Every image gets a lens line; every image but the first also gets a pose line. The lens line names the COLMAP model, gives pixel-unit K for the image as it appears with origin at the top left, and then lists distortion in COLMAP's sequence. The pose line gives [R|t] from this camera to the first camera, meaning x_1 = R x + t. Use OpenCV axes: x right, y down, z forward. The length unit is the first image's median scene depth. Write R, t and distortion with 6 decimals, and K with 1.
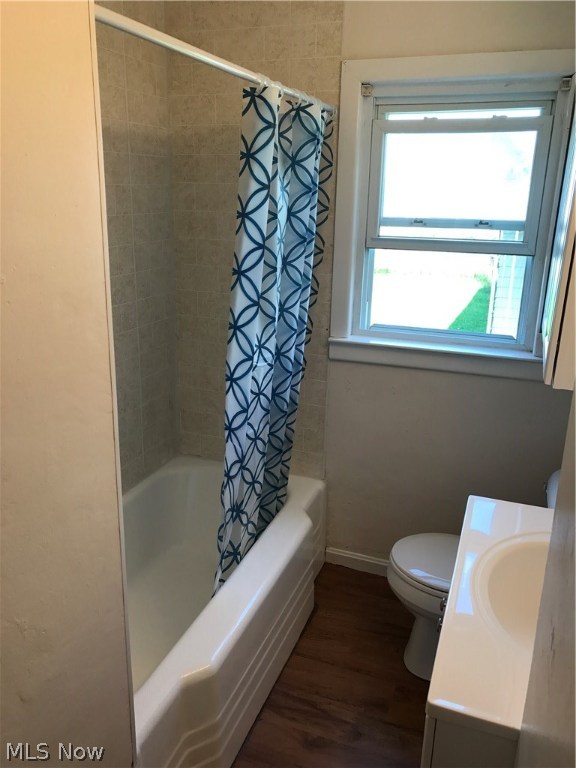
lens RADIAL K [[629.8, 0, 288.0], [0, 629.8, 384.0], [0, 0, 1]] dist [0.008603, 0.009735]
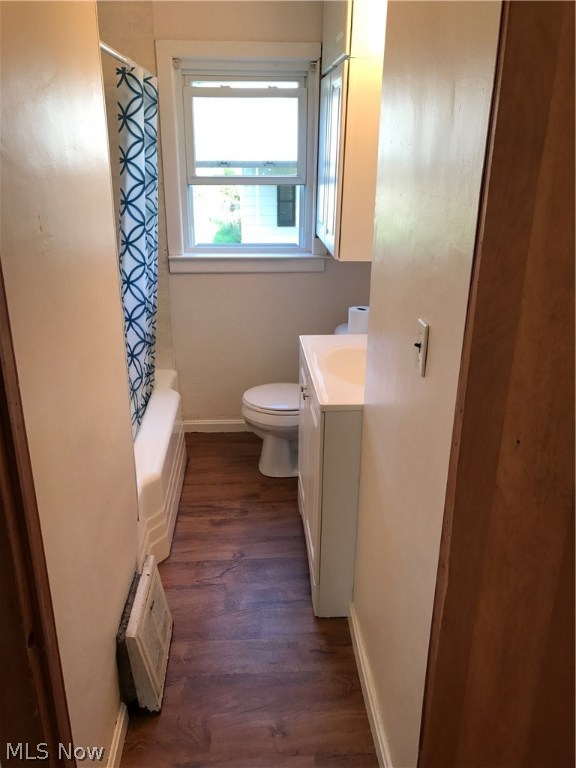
lens RADIAL K [[629.8, 0, 288.0], [0, 629.8, 384.0], [0, 0, 1]] dist [0.008603, 0.009735]
pose [[0.912448, -0.158729, 0.377153, -0.279415], [0.129488, 0.986338, 0.101838, 0.100647], [-0.388165, -0.044085, 0.920535, -0.362168]]
